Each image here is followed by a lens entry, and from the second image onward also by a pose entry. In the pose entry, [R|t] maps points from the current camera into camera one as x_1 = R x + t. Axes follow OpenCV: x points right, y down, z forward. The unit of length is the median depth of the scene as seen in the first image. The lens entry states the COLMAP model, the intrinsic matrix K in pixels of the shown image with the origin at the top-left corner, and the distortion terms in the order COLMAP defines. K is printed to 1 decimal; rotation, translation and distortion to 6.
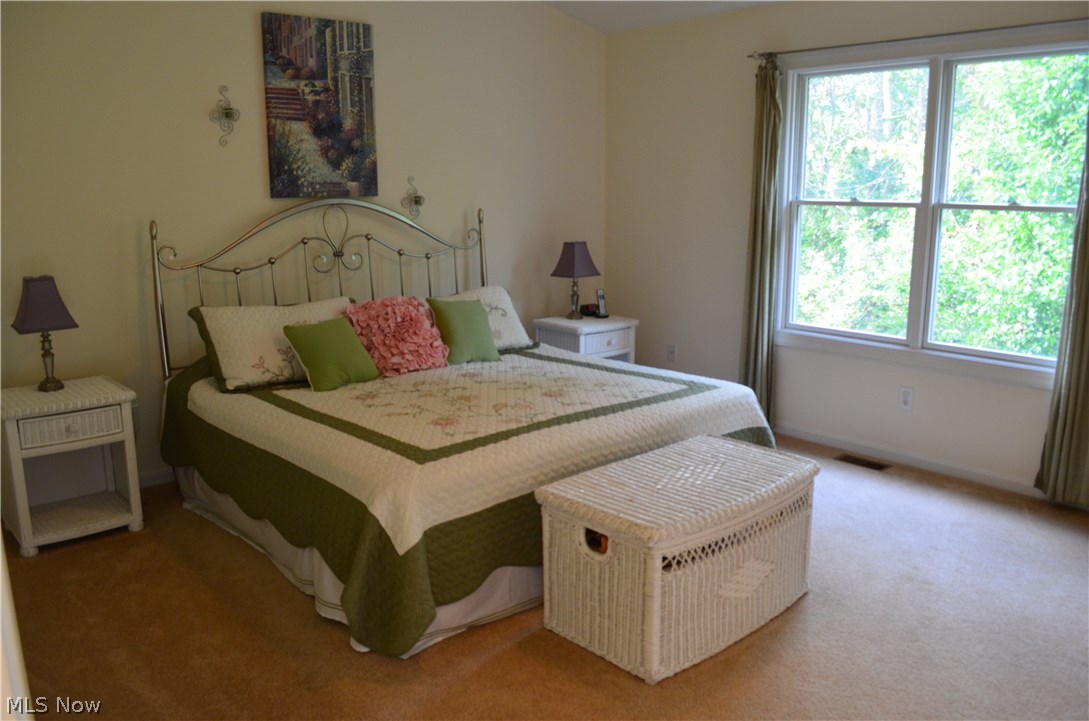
lens RADIAL K [[862.8, 0, 560.1], [0, 862.8, 371.6], [0, 0, 1]] dist [-0.078057, 0.005559]
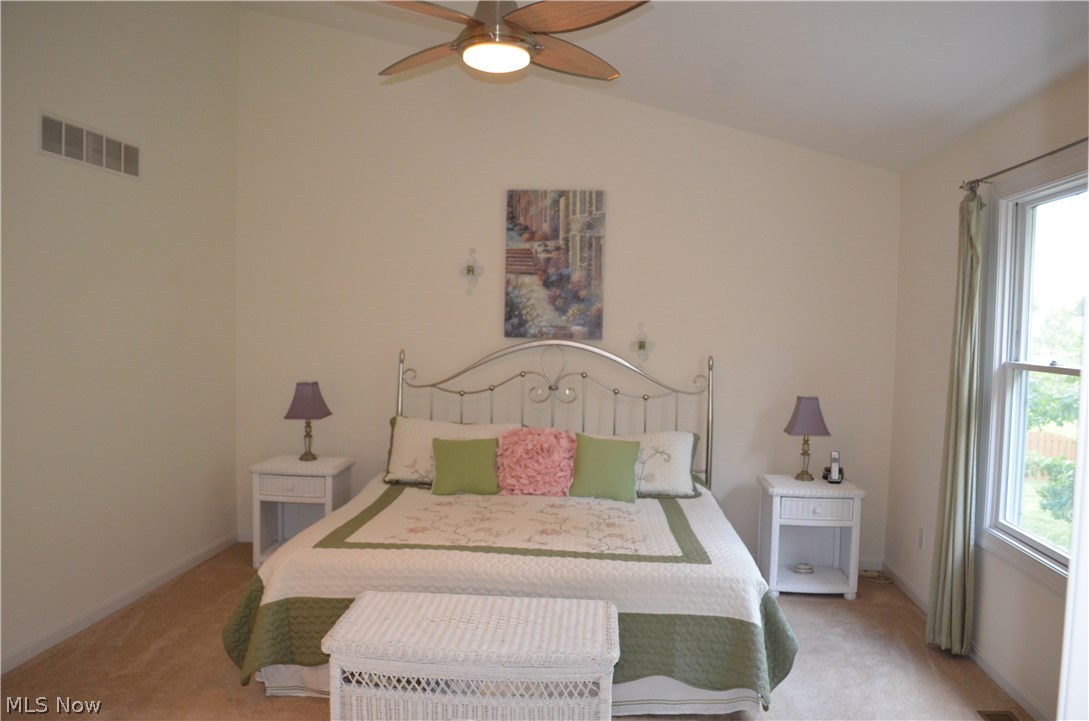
lens RADIAL K [[862.8, 0, 560.1], [0, 862.8, 371.6], [0, 0, 1]] dist [-0.078057, 0.005559]
pose [[0.690517, 0.058892, -0.720915, 0.602434], [-0.174619, 0.980773, -0.087135, -0.061318], [0.701922, 0.186053, 0.687524, 0.215360]]
